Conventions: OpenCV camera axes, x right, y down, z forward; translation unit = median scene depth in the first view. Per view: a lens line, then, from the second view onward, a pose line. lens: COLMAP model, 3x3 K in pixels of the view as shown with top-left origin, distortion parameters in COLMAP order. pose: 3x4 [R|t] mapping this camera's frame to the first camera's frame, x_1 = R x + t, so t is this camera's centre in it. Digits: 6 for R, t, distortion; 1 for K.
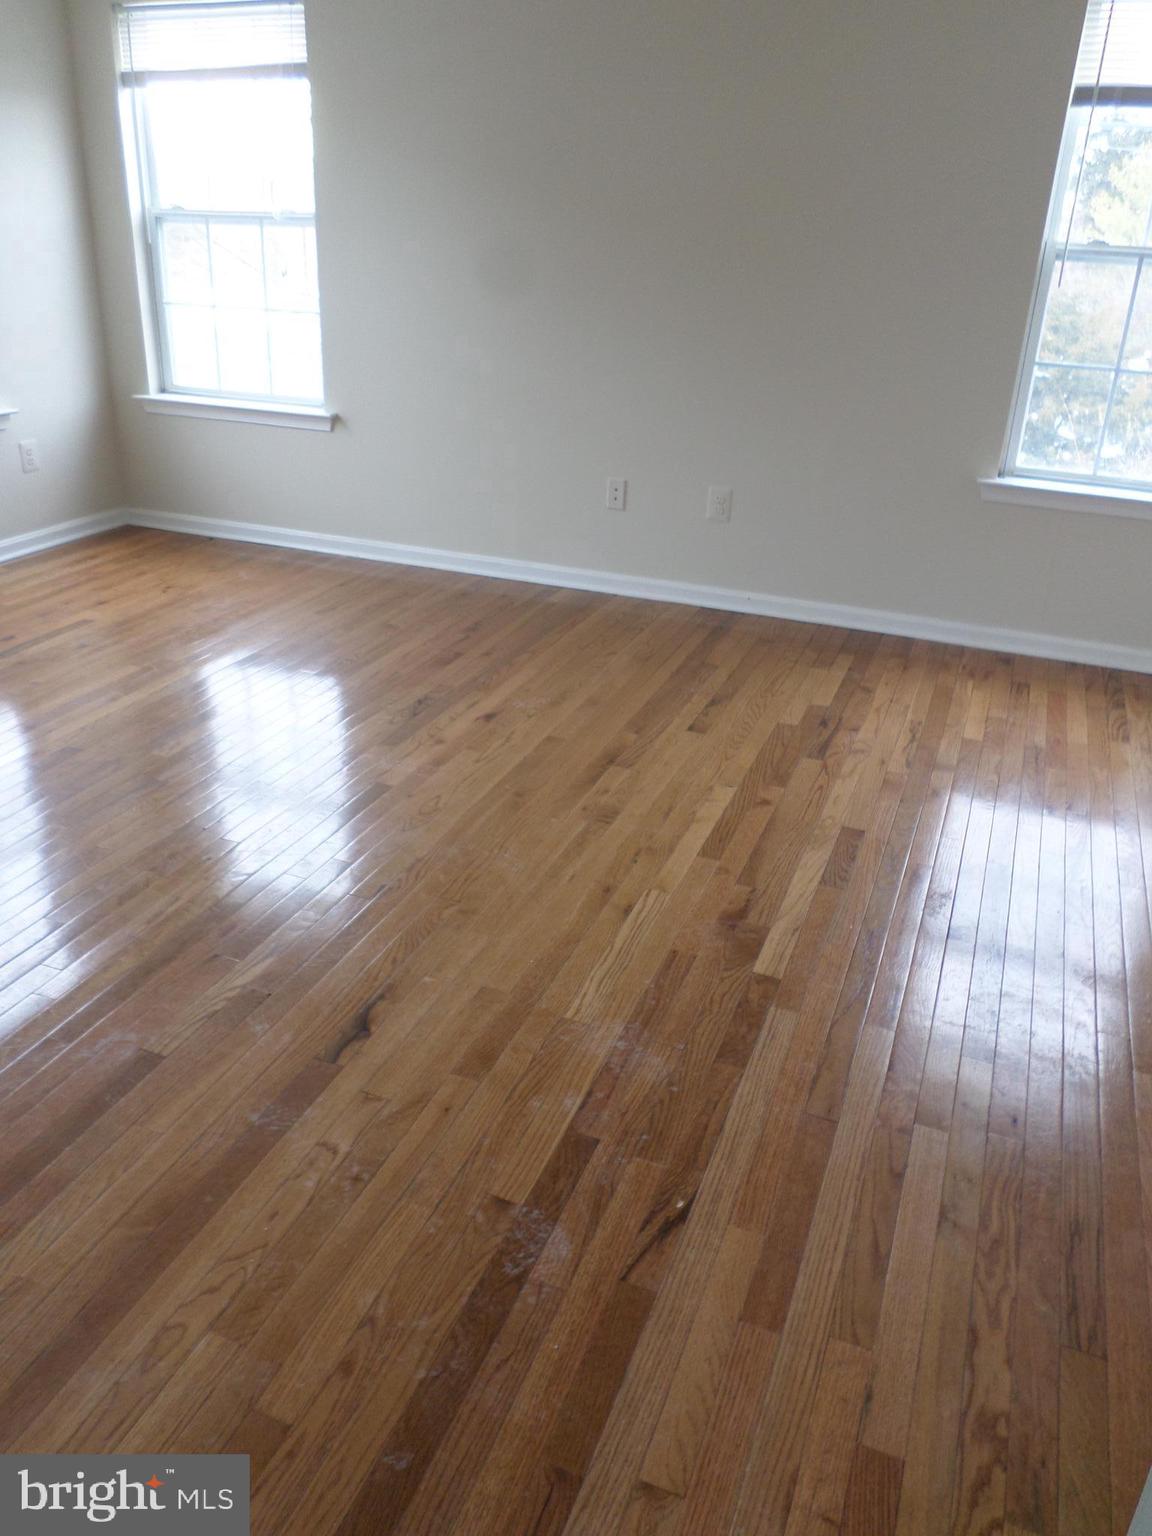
lens RADIAL K [[1153.8, 0, 565.0], [0, 1153.8, 762.7], [0, 0, 1]] dist [-0.012636, -0.001224]
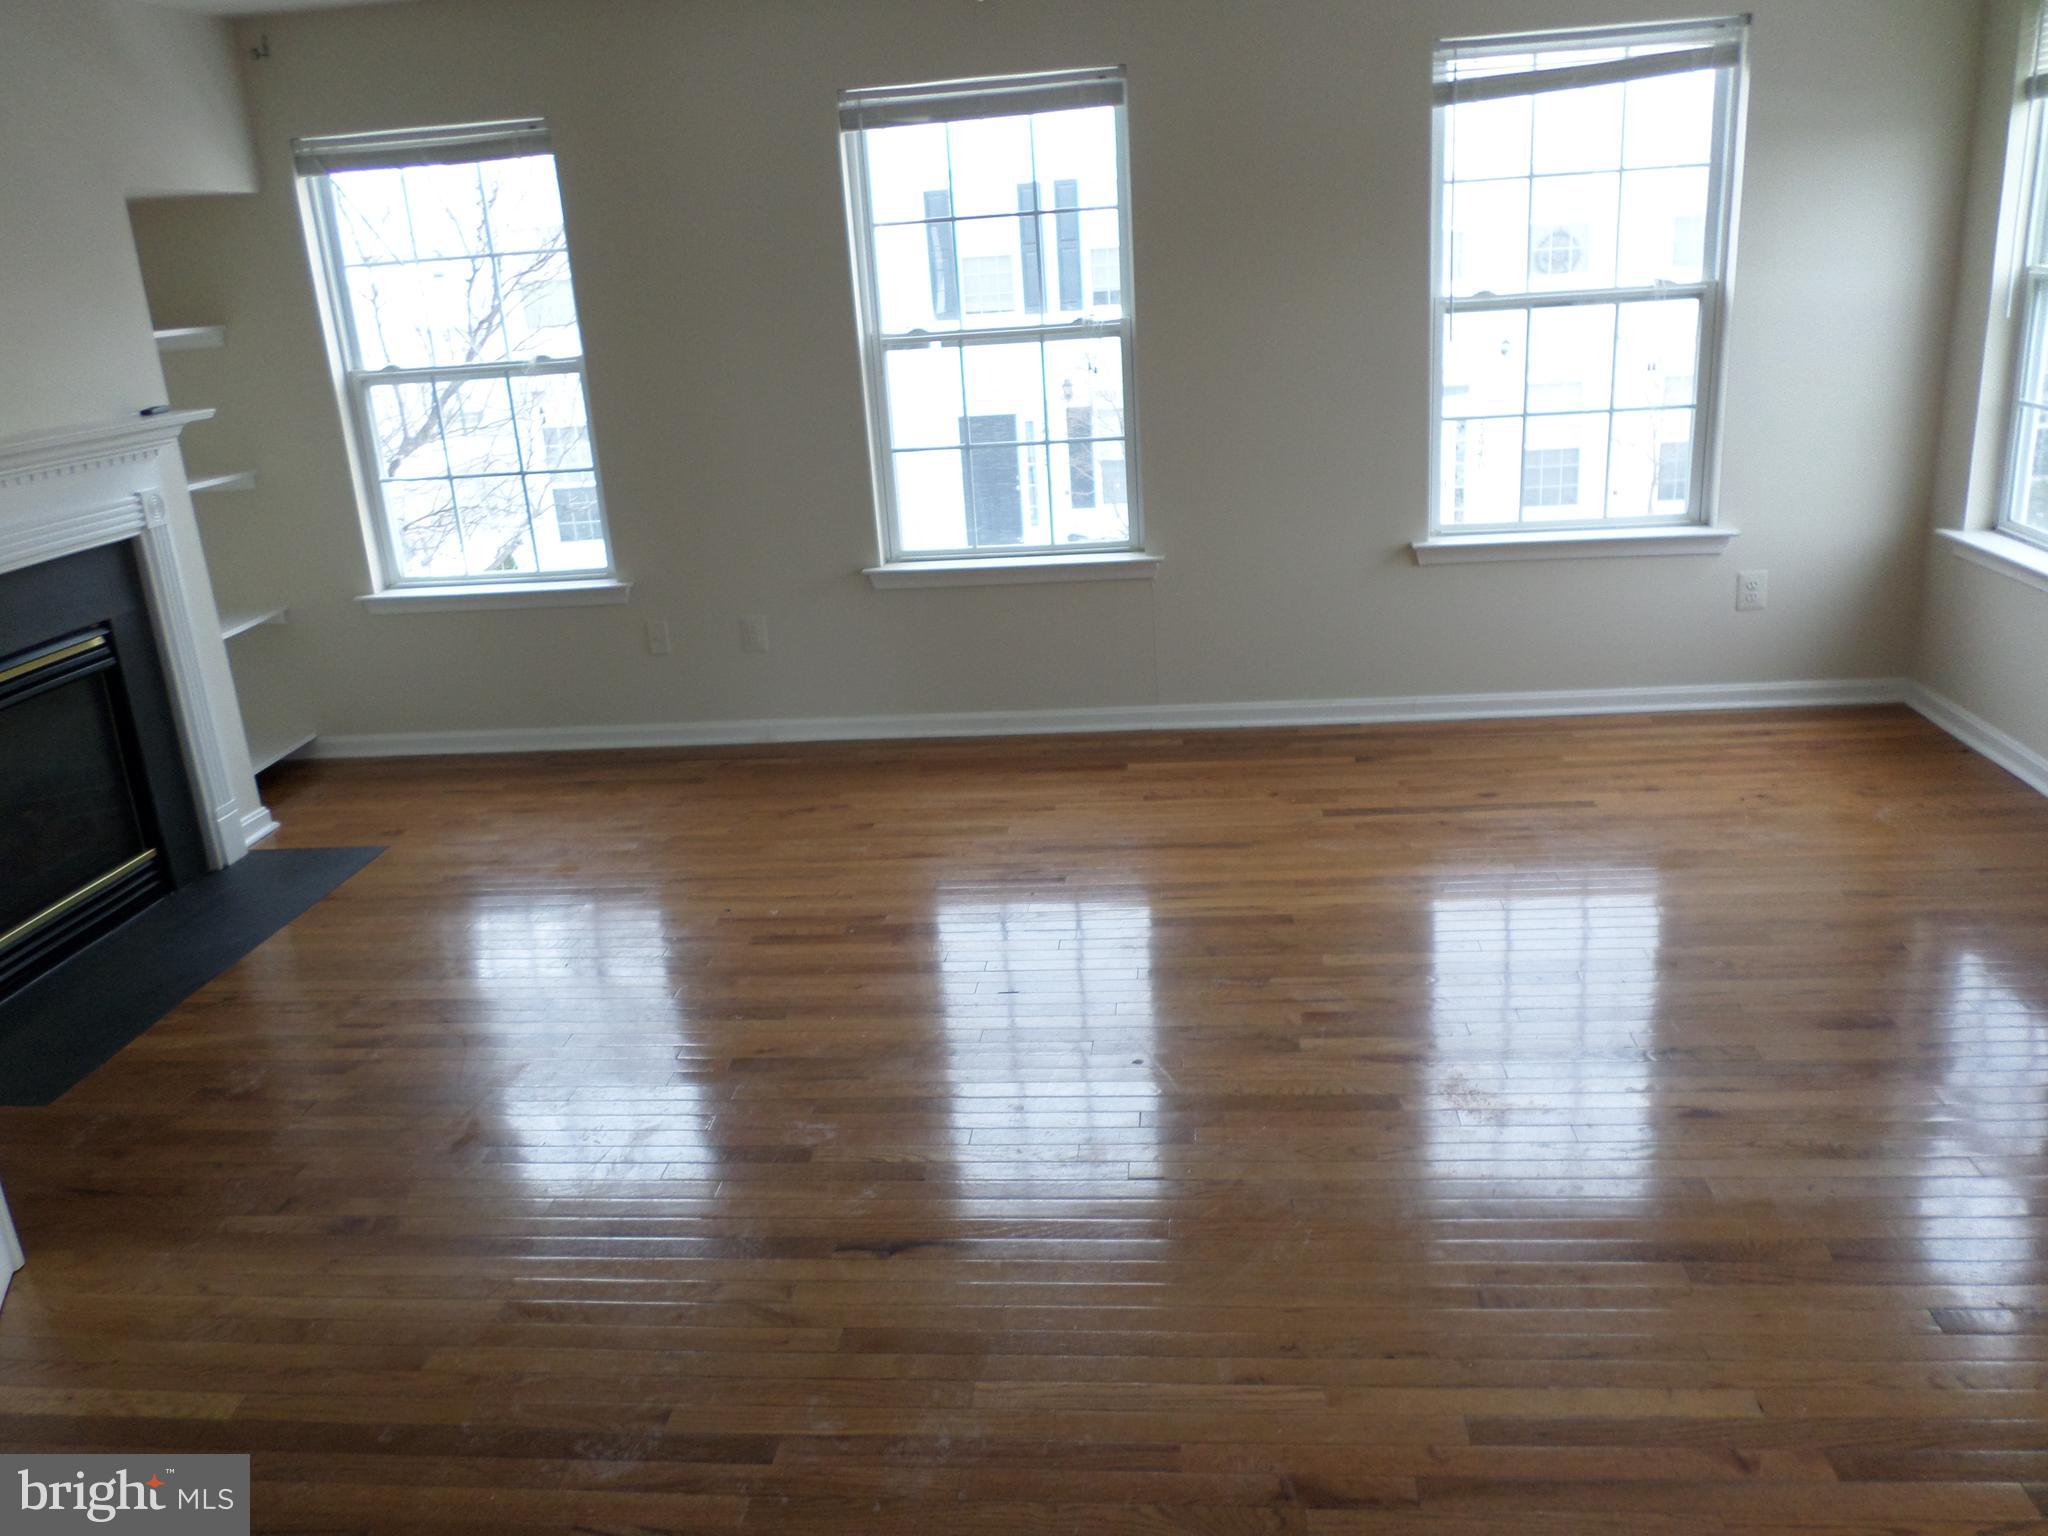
lens RADIAL K [[1538.4, 0, 1011.4], [0, 1538.4, 780.7], [0, 0, 1]] dist [-0.012636, -0.001224]
pose [[0.271842, 0.263901, -0.925451, 0.449326], [-0.331832, 0.928391, 0.167267, -0.181752], [0.903321, 0.261624, 0.339946, 0.274636]]
